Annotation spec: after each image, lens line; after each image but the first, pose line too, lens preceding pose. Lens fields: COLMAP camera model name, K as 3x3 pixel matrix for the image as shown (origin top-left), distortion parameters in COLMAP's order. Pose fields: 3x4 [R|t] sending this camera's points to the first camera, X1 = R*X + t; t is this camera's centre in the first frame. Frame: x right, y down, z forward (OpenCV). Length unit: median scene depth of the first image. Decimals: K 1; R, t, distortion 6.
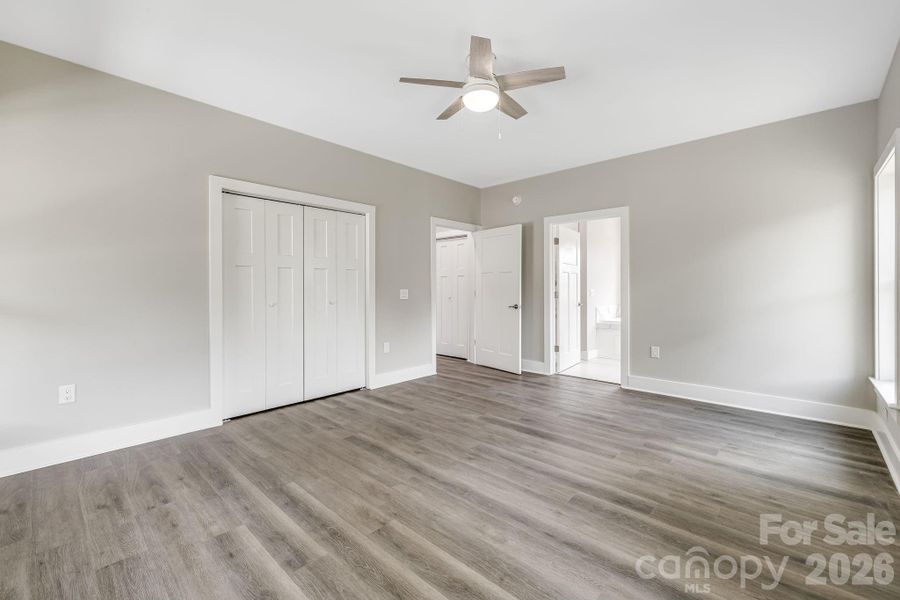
lens RADIAL K [[384.3, 0, 444.0], [0, 384.3, 292.1], [0, 0, 1]] dist [0.003221, 0.000037]
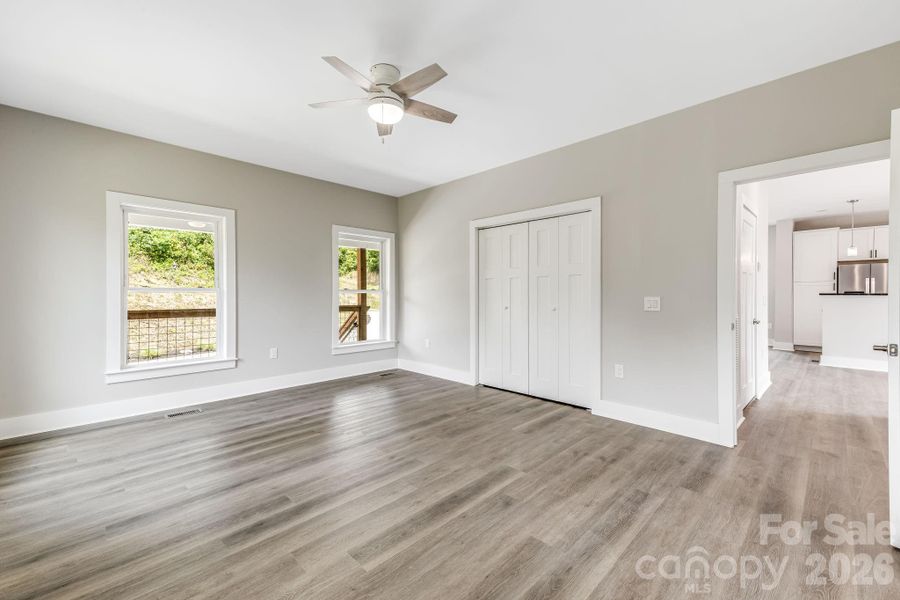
lens RADIAL K [[364.9, 0, 448.9], [0, 364.9, 295.1], [0, 0, 1]] dist [0.030759, 0.000316]
pose [[-0.027793, 0.005260, -0.999600, 0.837404], [-0.008932, 0.999945, 0.005510, -0.014801], [0.999574, 0.009081, -0.027744, 0.924976]]
